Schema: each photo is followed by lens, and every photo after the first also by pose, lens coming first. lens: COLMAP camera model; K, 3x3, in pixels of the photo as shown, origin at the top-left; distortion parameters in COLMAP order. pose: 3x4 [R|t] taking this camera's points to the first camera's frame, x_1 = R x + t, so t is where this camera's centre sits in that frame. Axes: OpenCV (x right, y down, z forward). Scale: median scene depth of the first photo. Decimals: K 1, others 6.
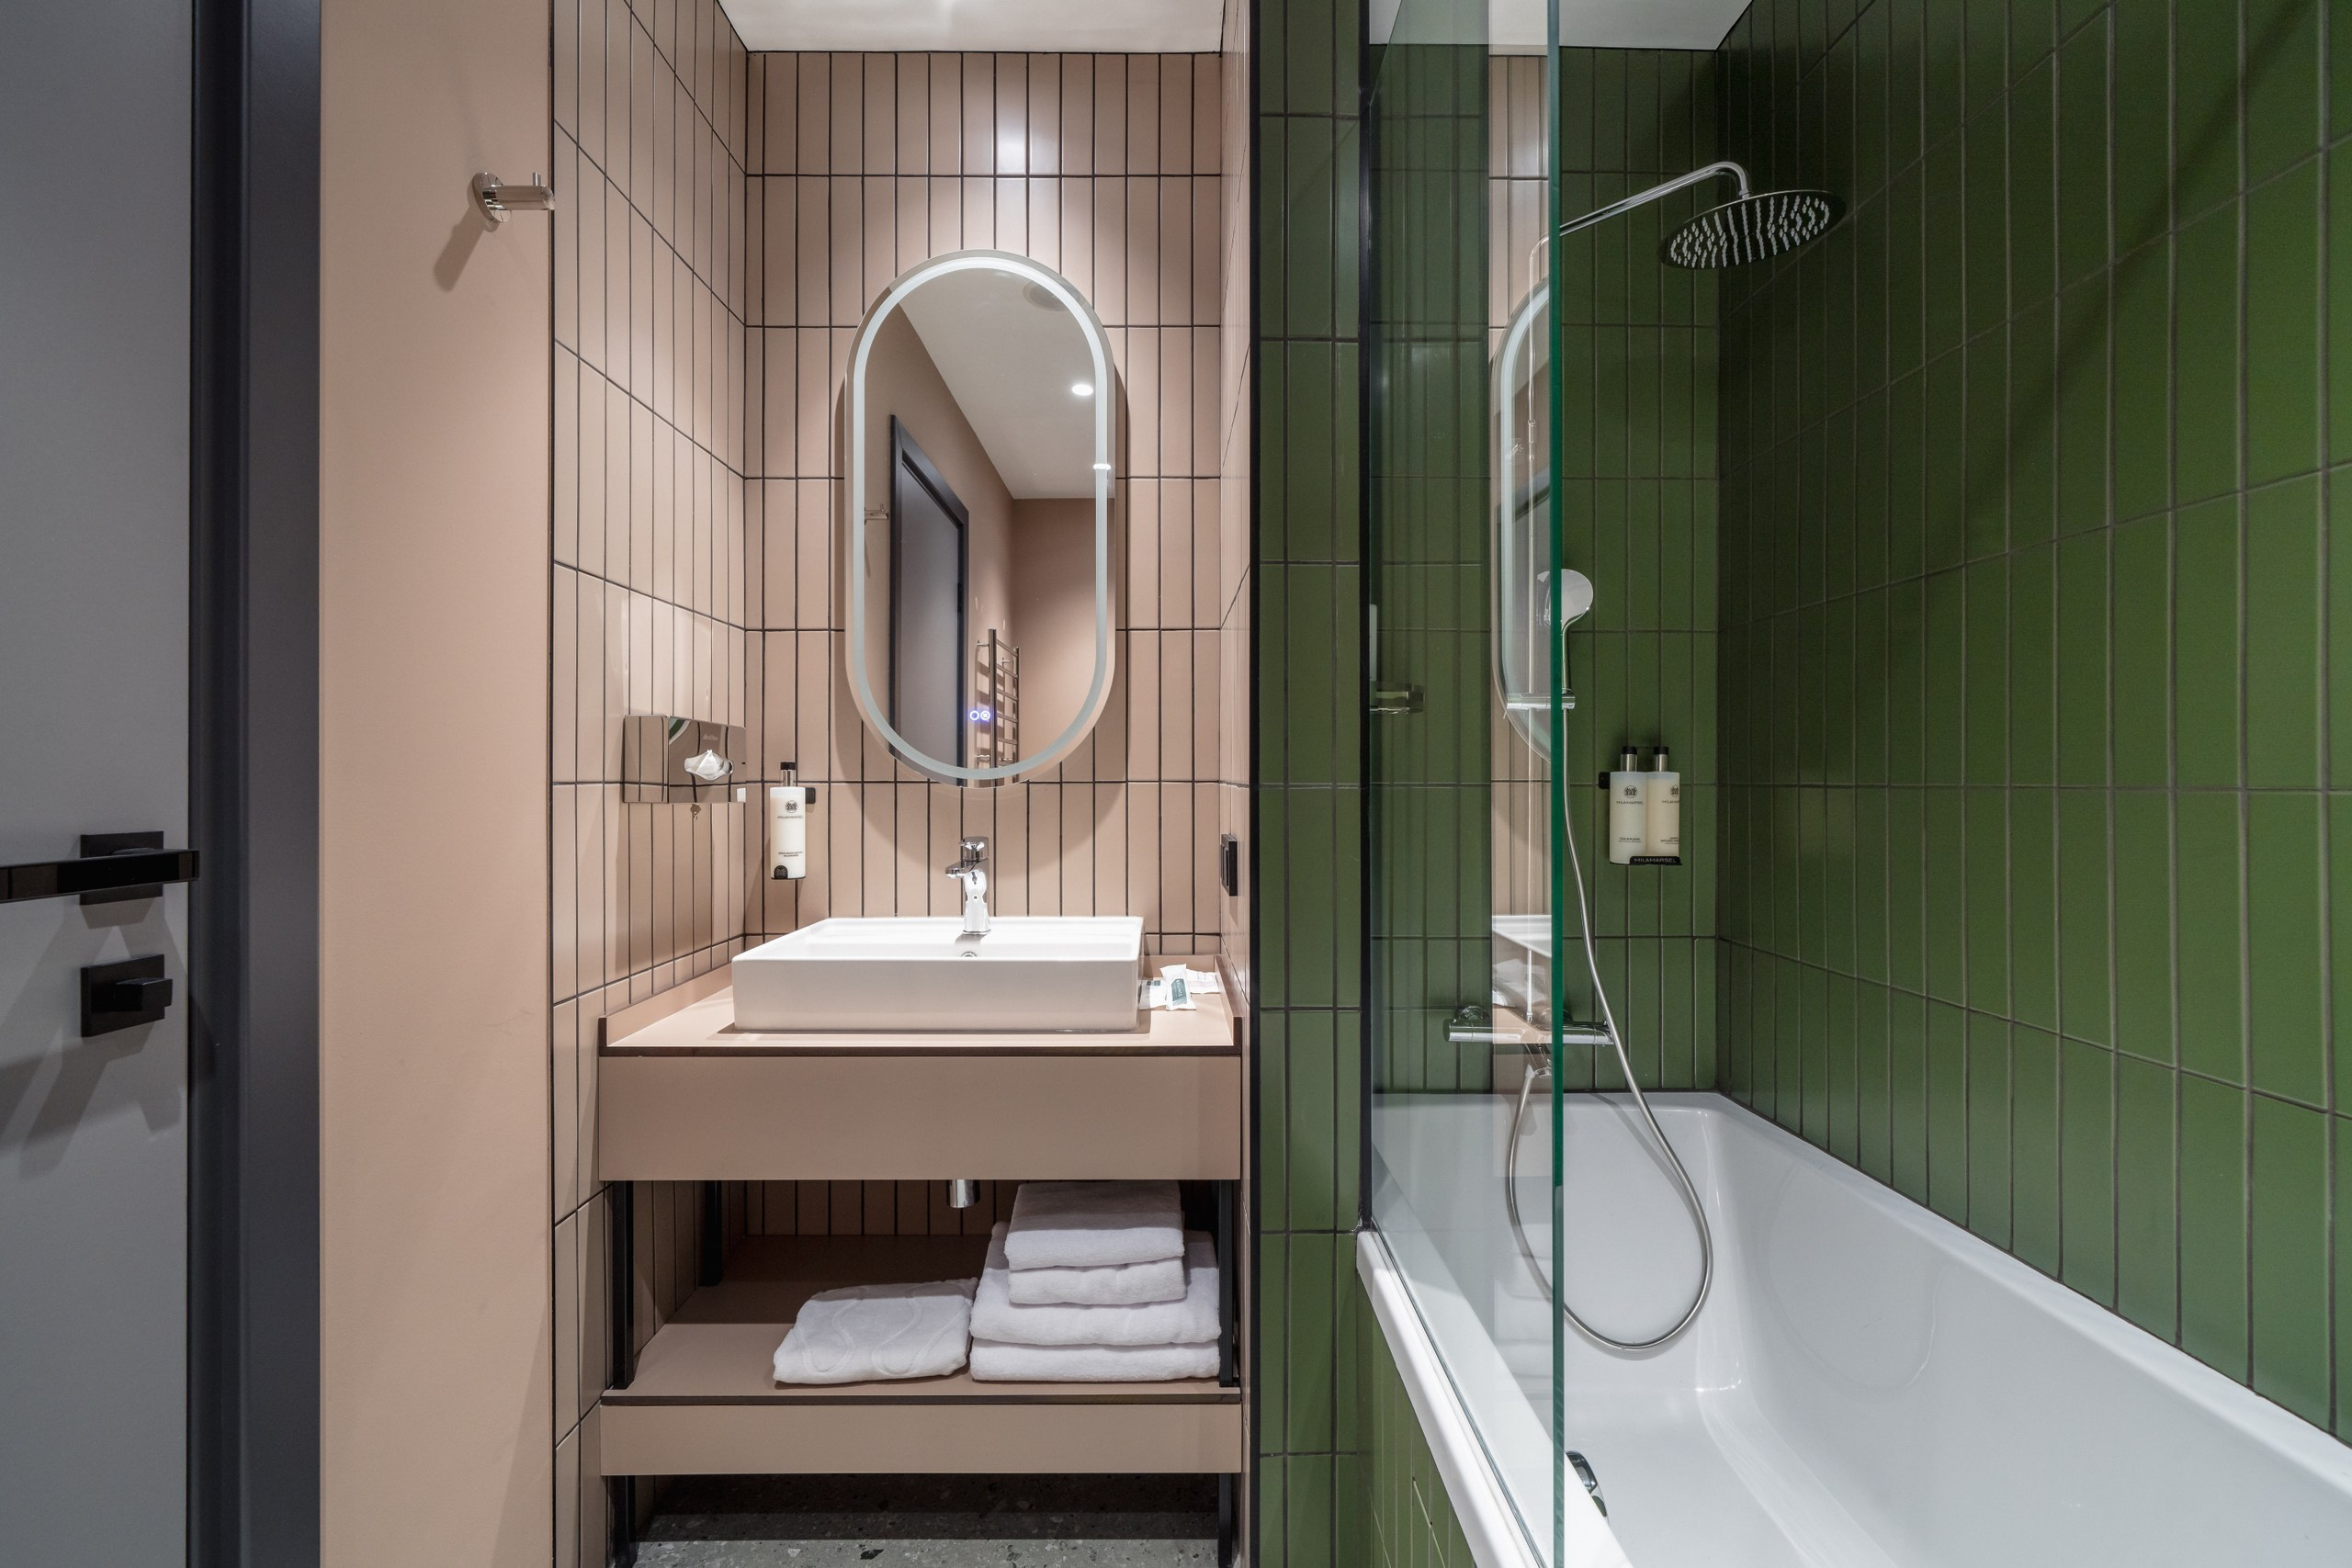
lens RADIAL K [[924.1, 0, 1172.2], [0, 924.1, 774.4], [0, 0, 1]] dist [0.000106, 0.000140]
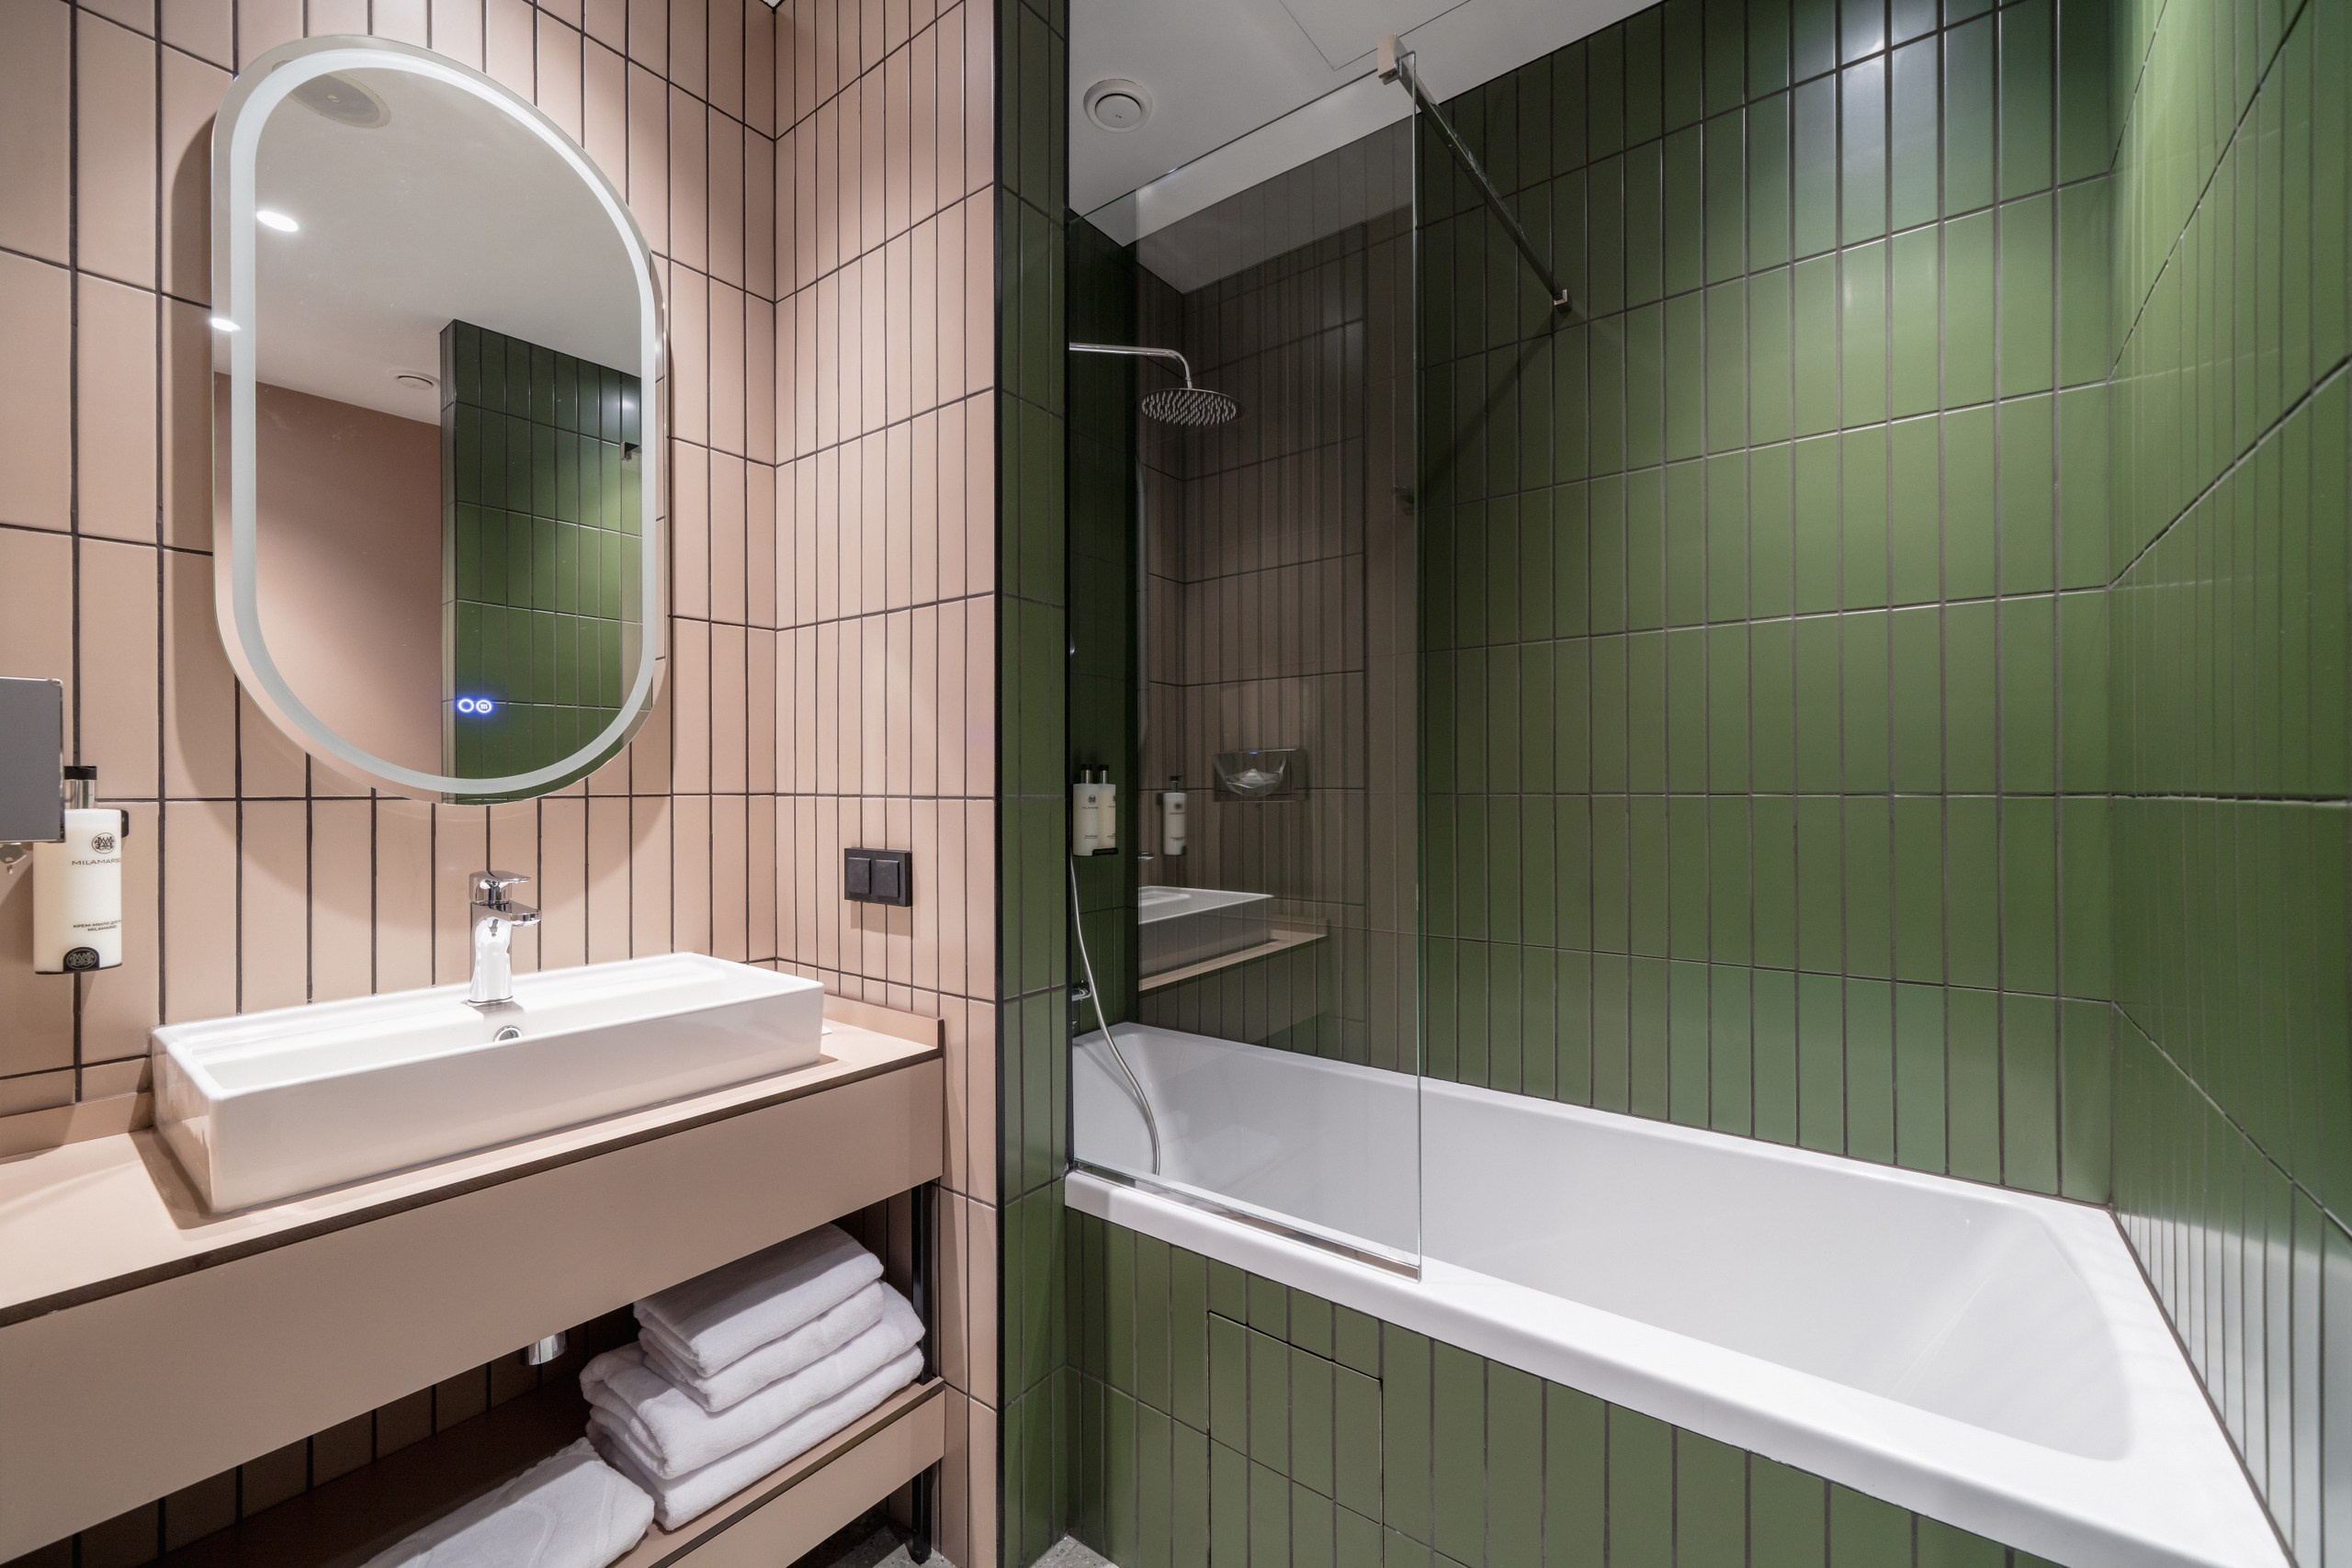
lens RADIAL K [[936.3, 0, 1170.8], [0, 936.3, 781.5], [0, 0, 1]] dist [0.000336, 0.000391]
pose [[0.615041, 0.002789, 0.788490, -0.470110], [-0.001192, 0.999996, -0.002608, -0.002859], [-0.788494, 0.000664, 0.615042, 0.114256]]
